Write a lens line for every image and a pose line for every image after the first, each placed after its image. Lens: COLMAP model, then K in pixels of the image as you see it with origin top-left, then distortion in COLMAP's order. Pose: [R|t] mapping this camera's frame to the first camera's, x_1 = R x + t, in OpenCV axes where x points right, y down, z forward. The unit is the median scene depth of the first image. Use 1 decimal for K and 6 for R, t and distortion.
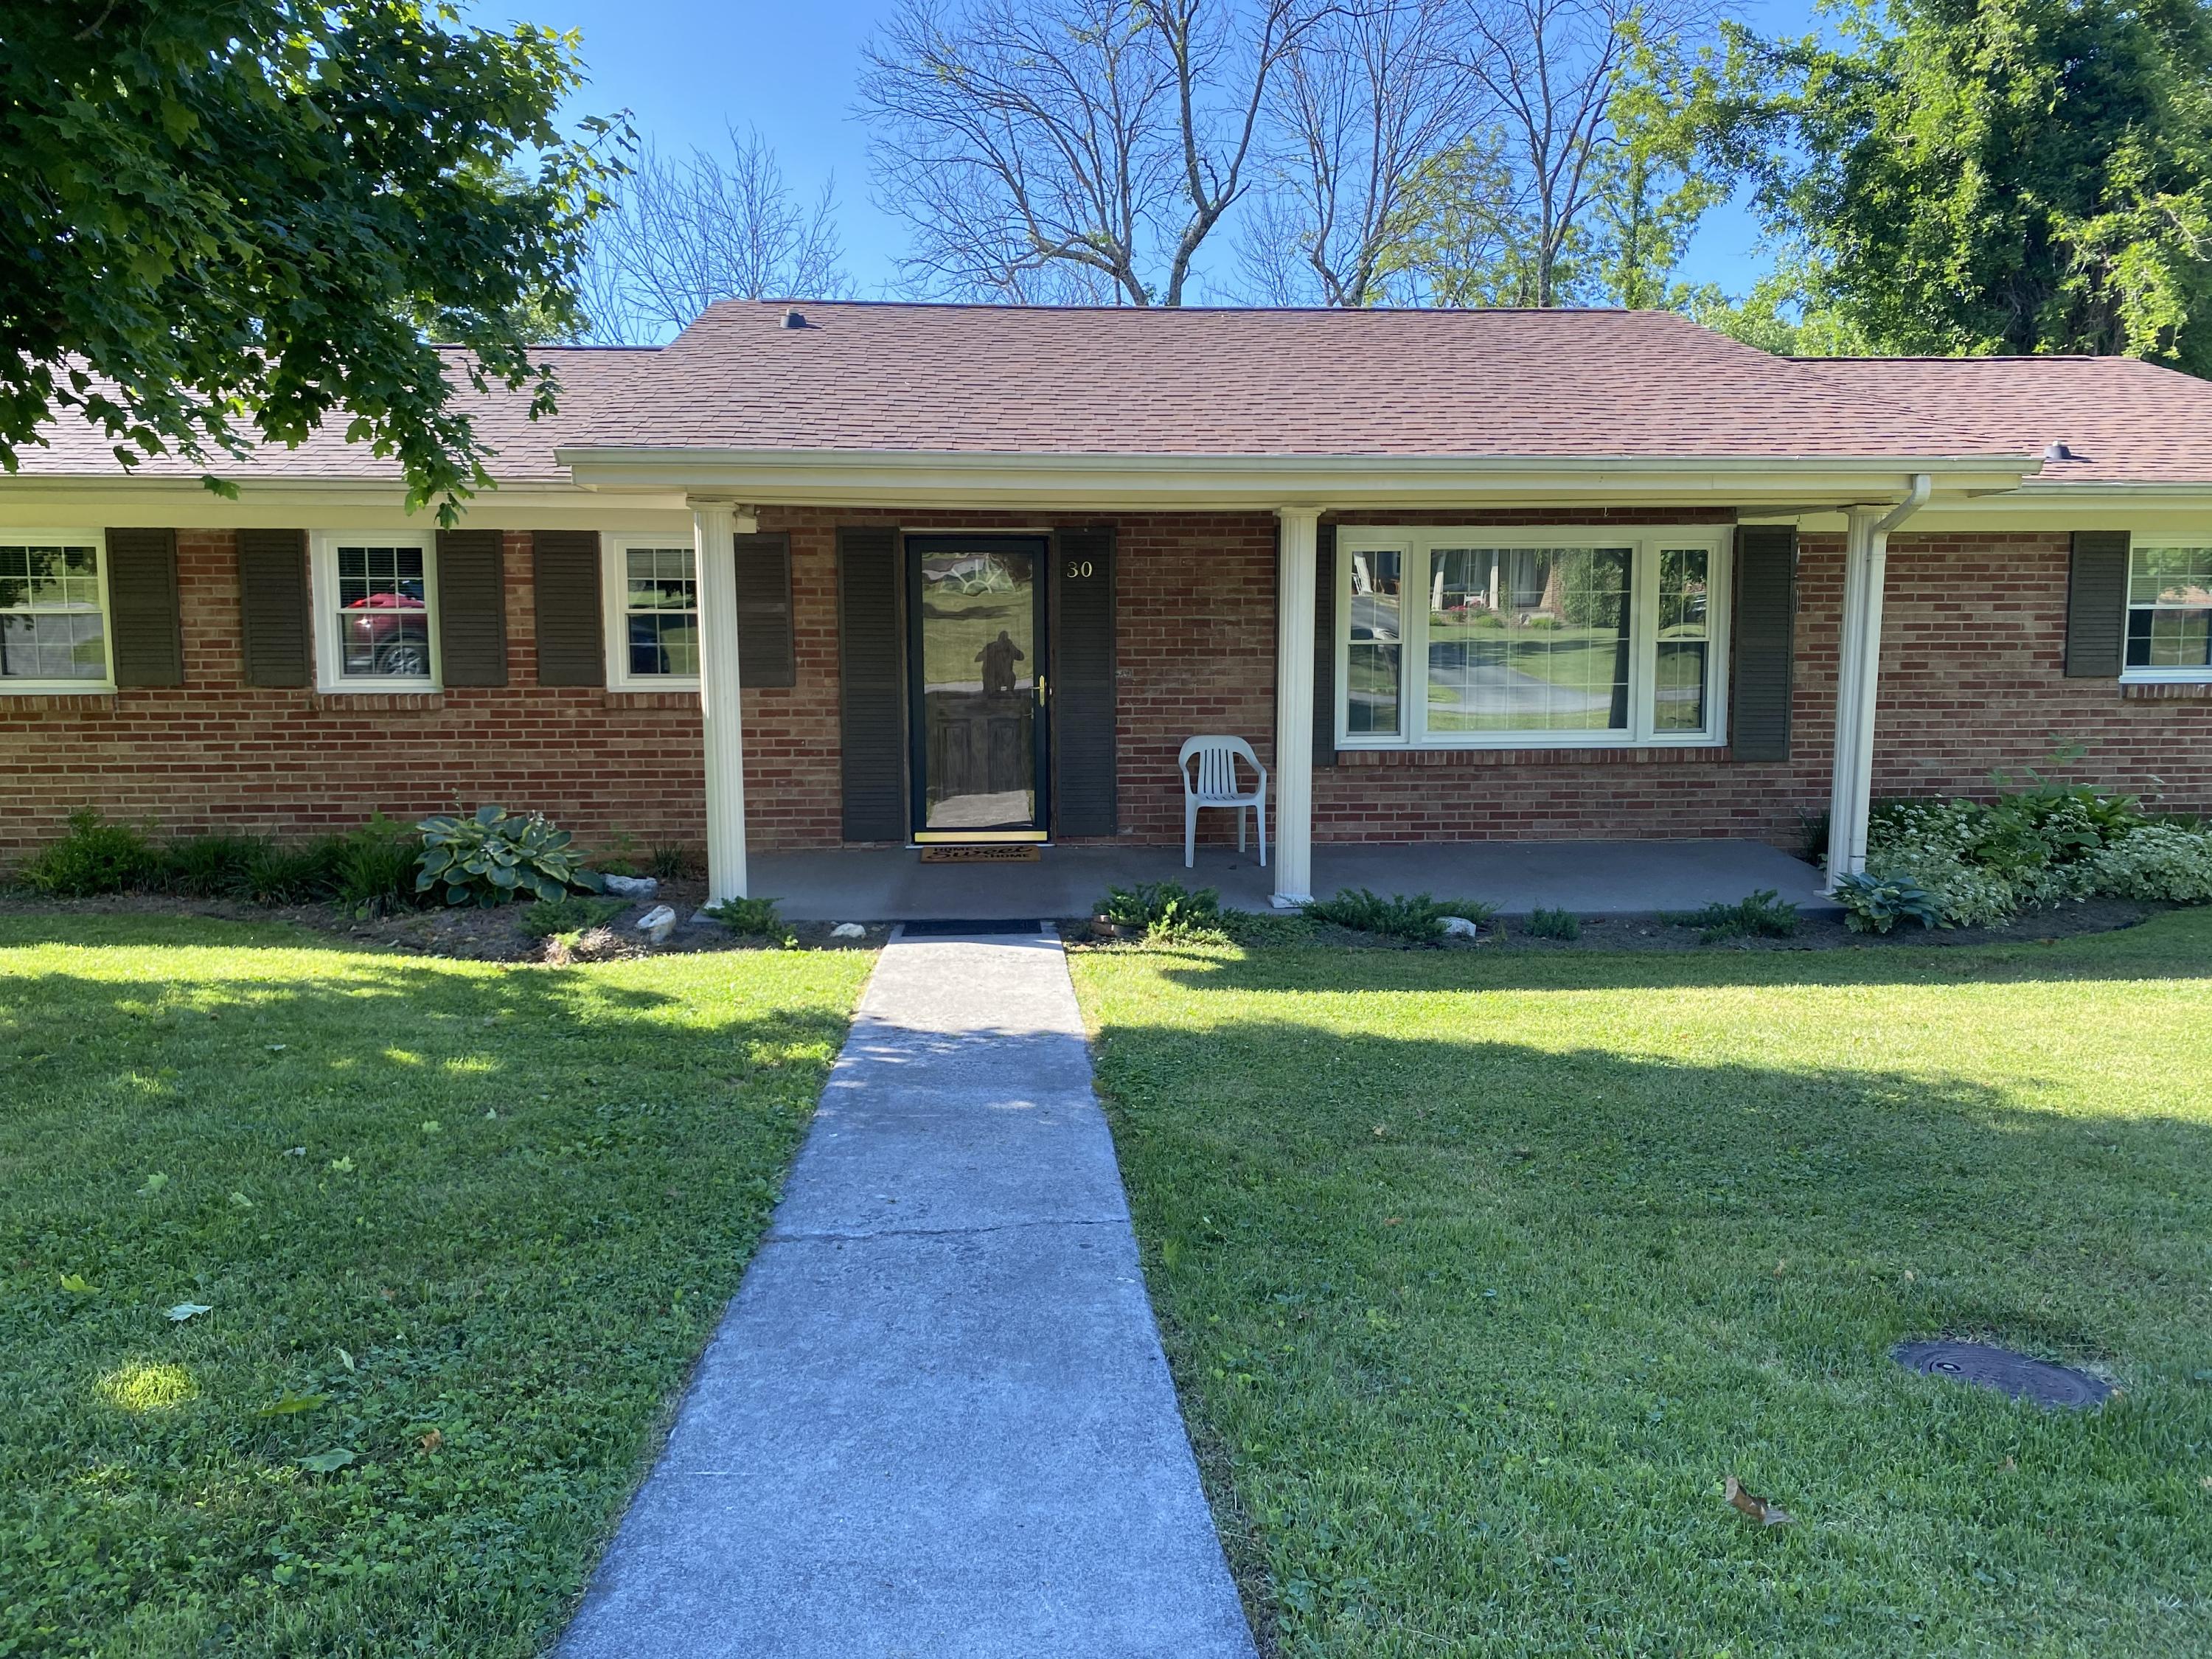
lens RADIAL K [[1689.6, 0, 1106.9], [0, 1689.6, 827.1], [0, 0, 1]] dist [0.023717, -0.036865]
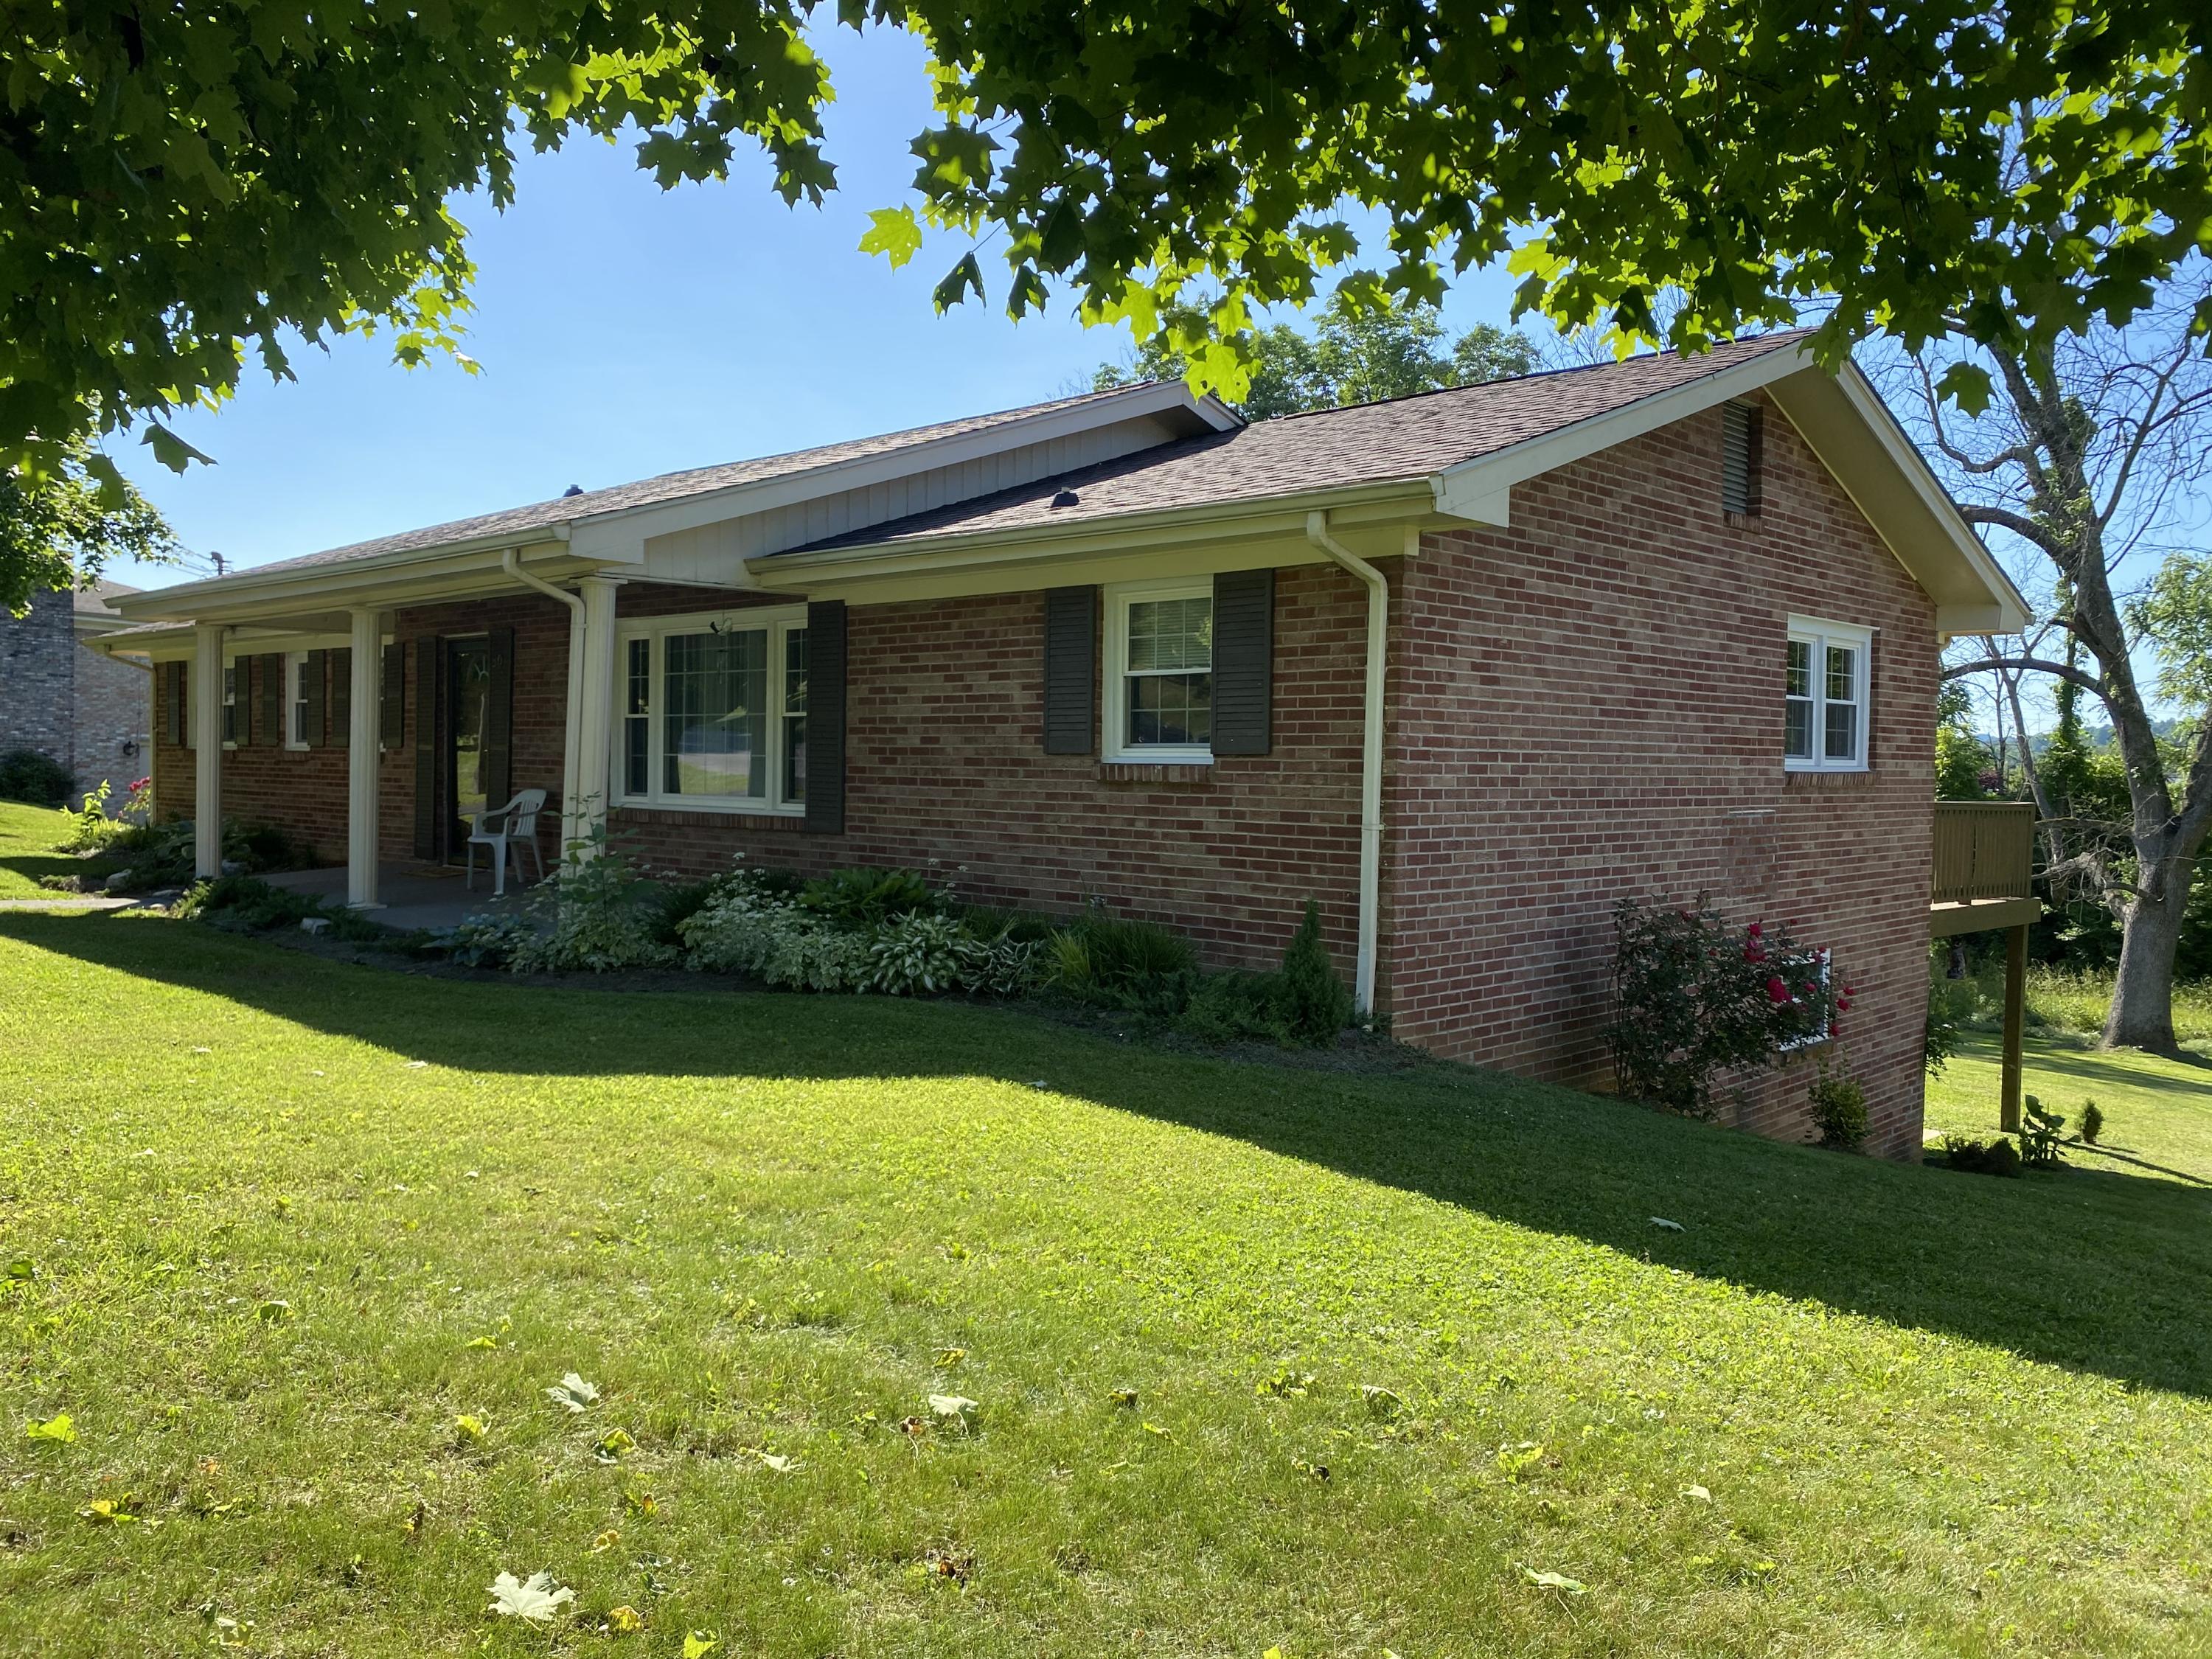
lens RADIAL K [[1679.7, 0, 1103.0], [0, 1679.7, 841.6], [0, 0, 1]] dist [0.010163, -0.001063]
pose [[0.676423, 0.048045, -0.734945, 1.228258], [-0.101637, 0.994412, -0.028538, -0.022005], [0.729467, 0.094001, 0.677527, 0.440357]]
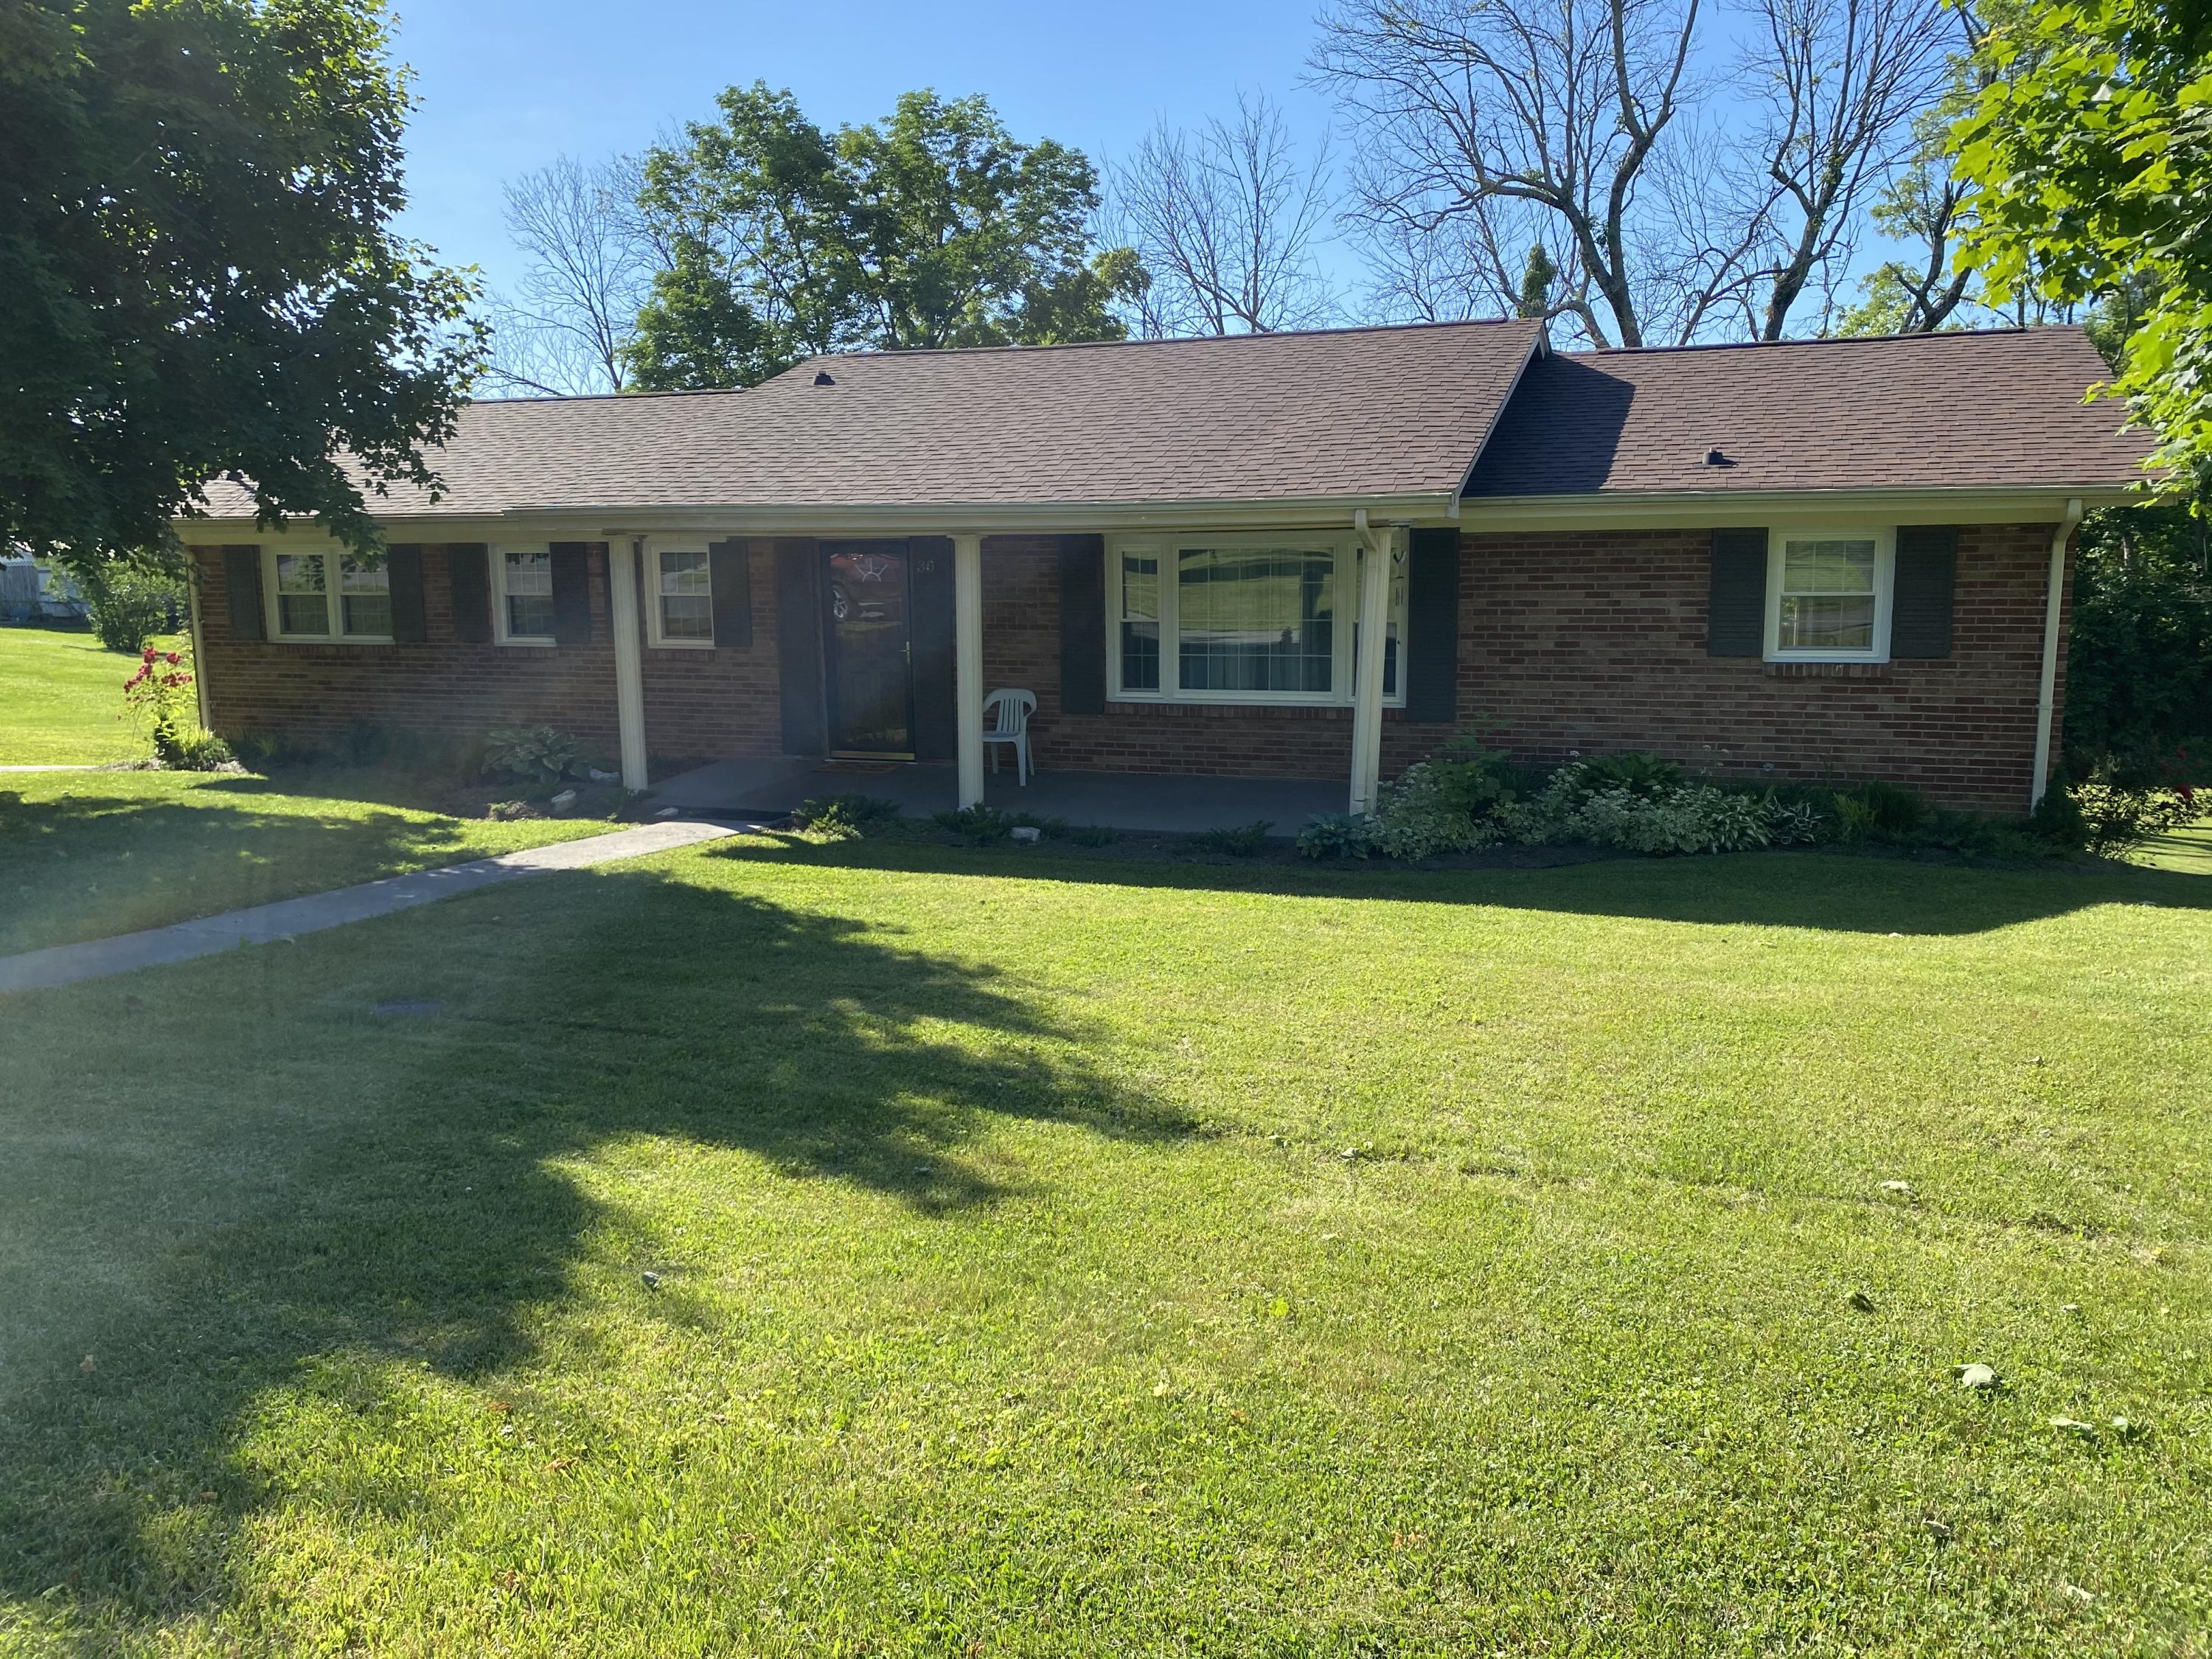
lens RADIAL K [[1689.6, 0, 1107.1], [0, 1689.6, 824.2], [0, 0, 1]] dist [0.023717, -0.036865]
pose [[0.917647, 0.058481, -0.393071, 0.650915], [-0.037645, 0.997457, 0.060517, -0.029266], [0.395610, -0.040736, 0.917515, -0.214244]]
